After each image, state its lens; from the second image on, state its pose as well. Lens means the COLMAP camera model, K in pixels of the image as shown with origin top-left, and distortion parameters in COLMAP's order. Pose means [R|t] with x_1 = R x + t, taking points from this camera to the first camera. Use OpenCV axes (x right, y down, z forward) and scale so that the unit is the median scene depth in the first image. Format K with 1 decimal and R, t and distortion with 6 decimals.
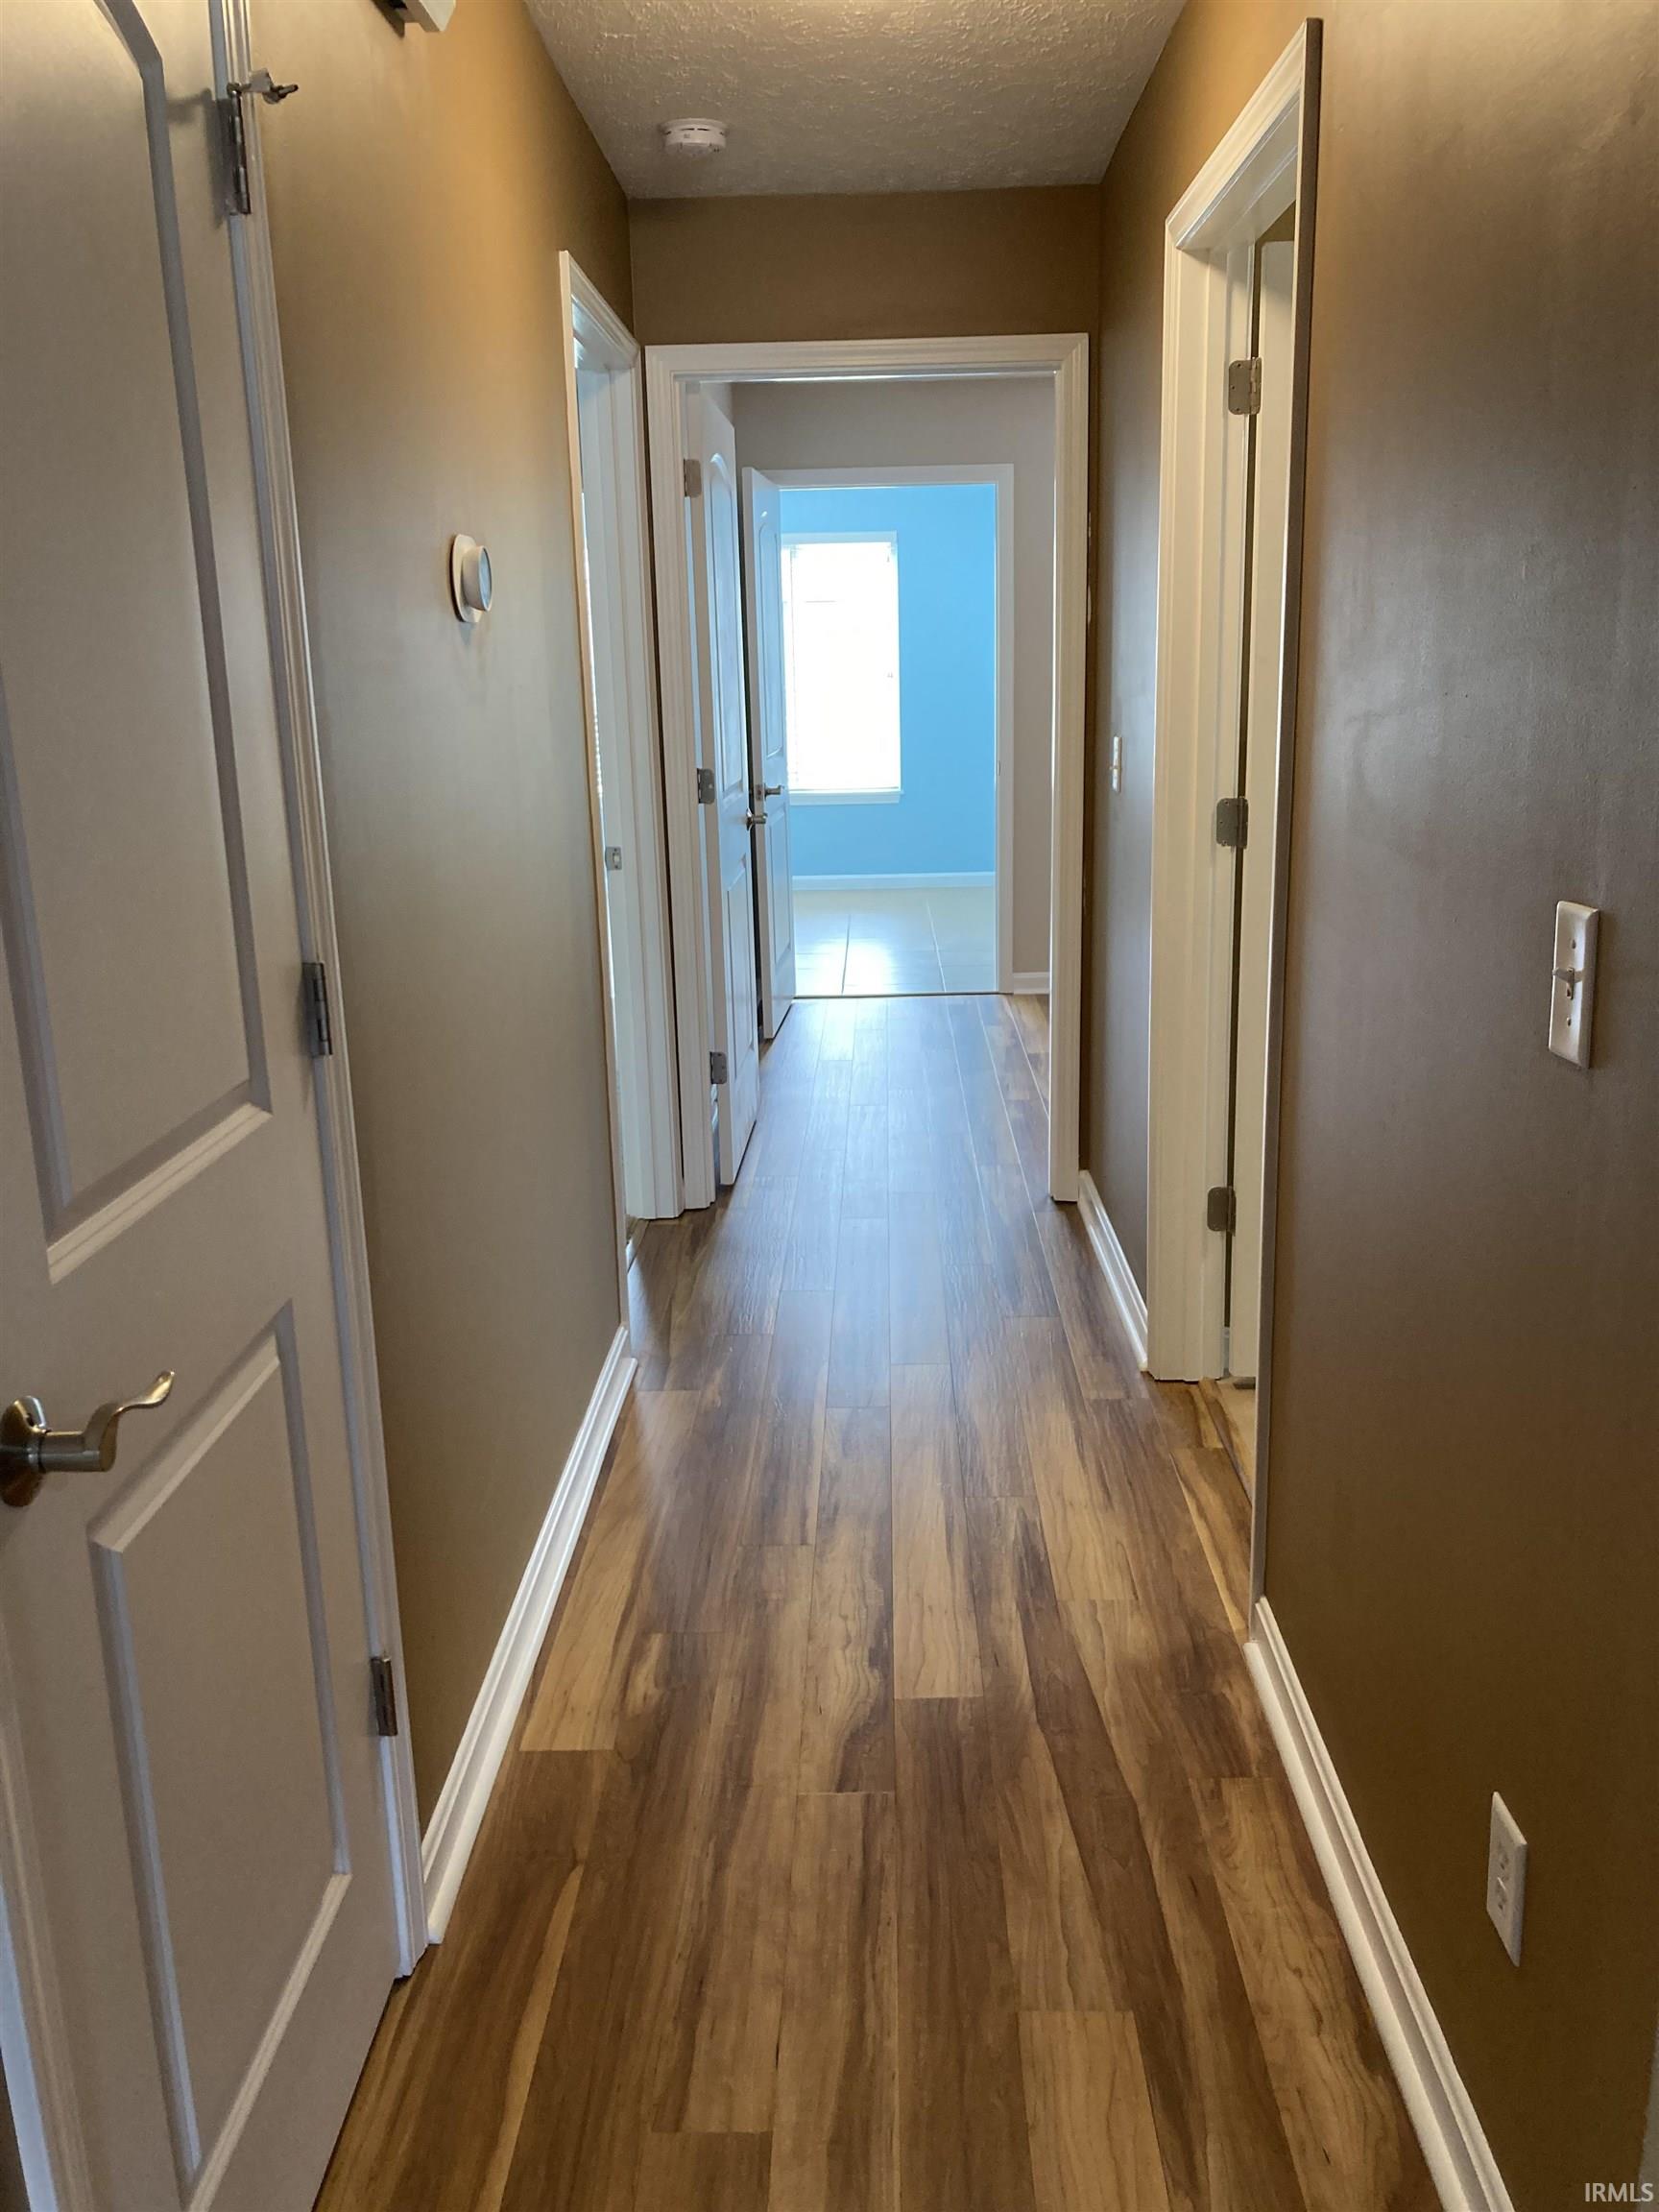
lens RADIAL K [[1822.4, 0, 841.7], [0, 1822.4, 1109.7], [0, 0, 1]] dist [0.021499, -0.007772]
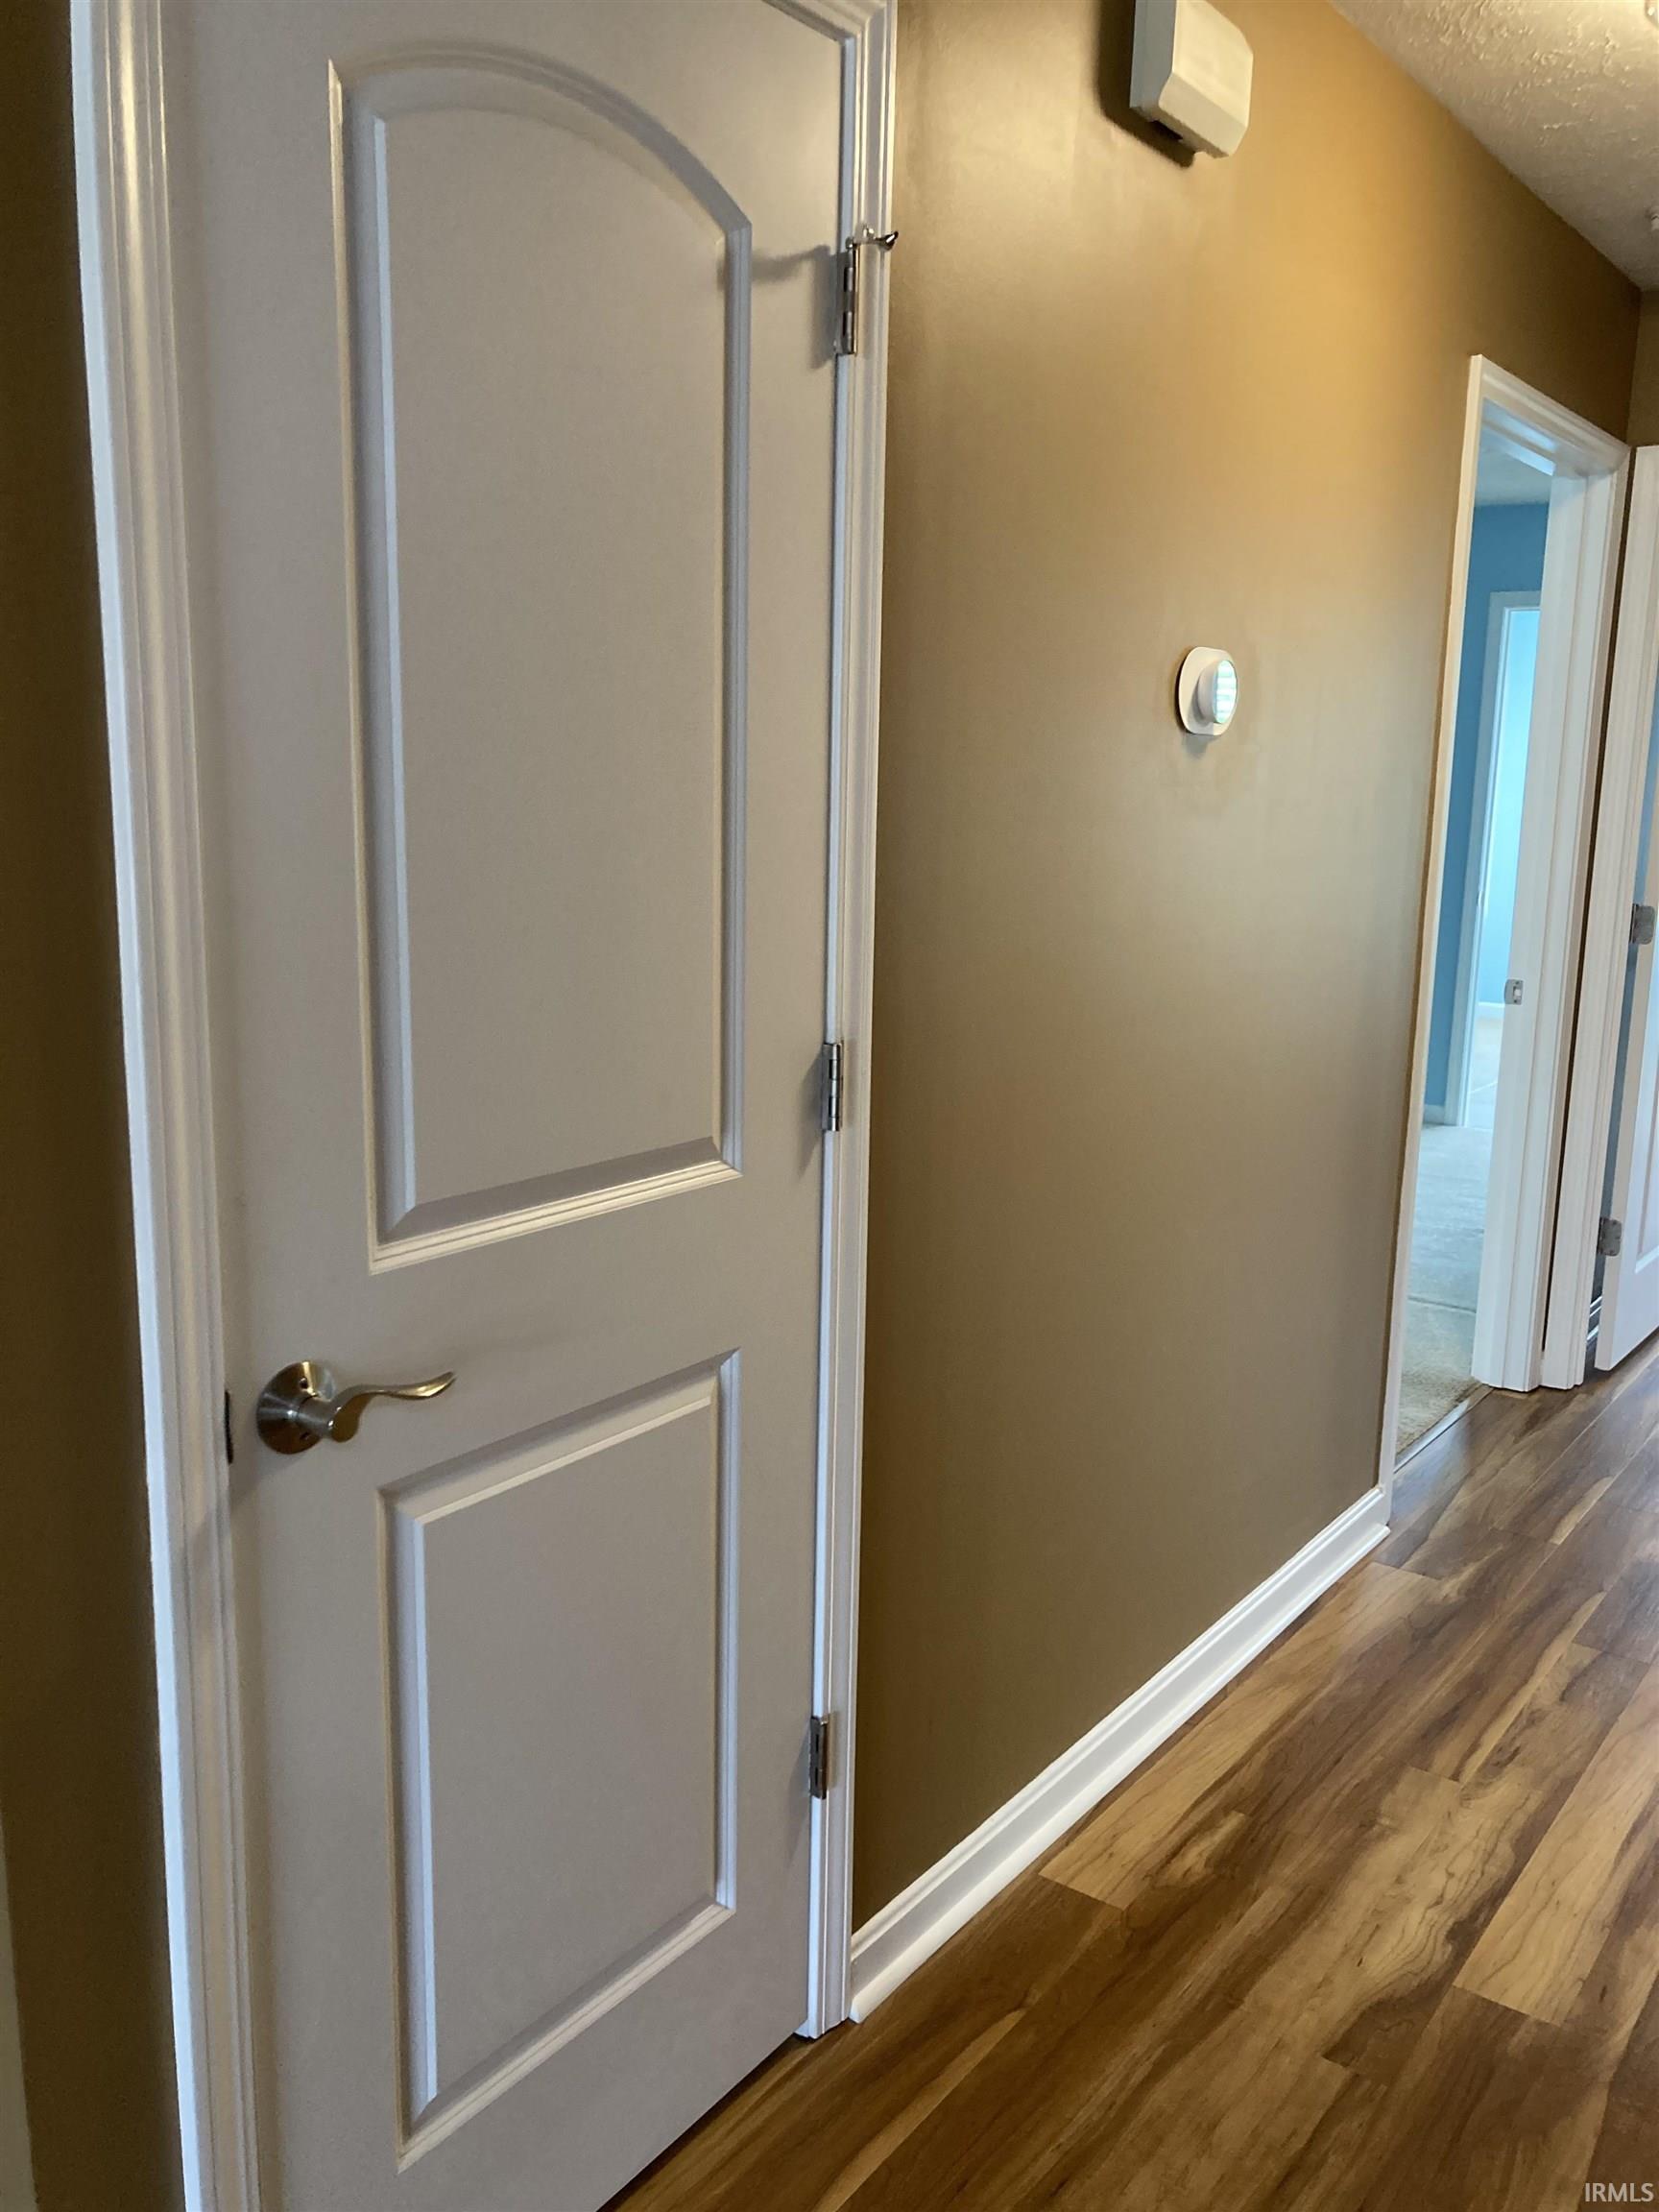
lens RADIAL K [[1822.4, 0, 841.7], [0, 1822.4, 1109.7], [0, 0, 1]] dist [0.021499, -0.007772]
pose [[0.823047, 0.148774, -0.548142, 0.210775], [-0.180087, 0.983645, -0.003429, -0.027846], [0.538666, 0.101535, 0.836379, 0.087531]]
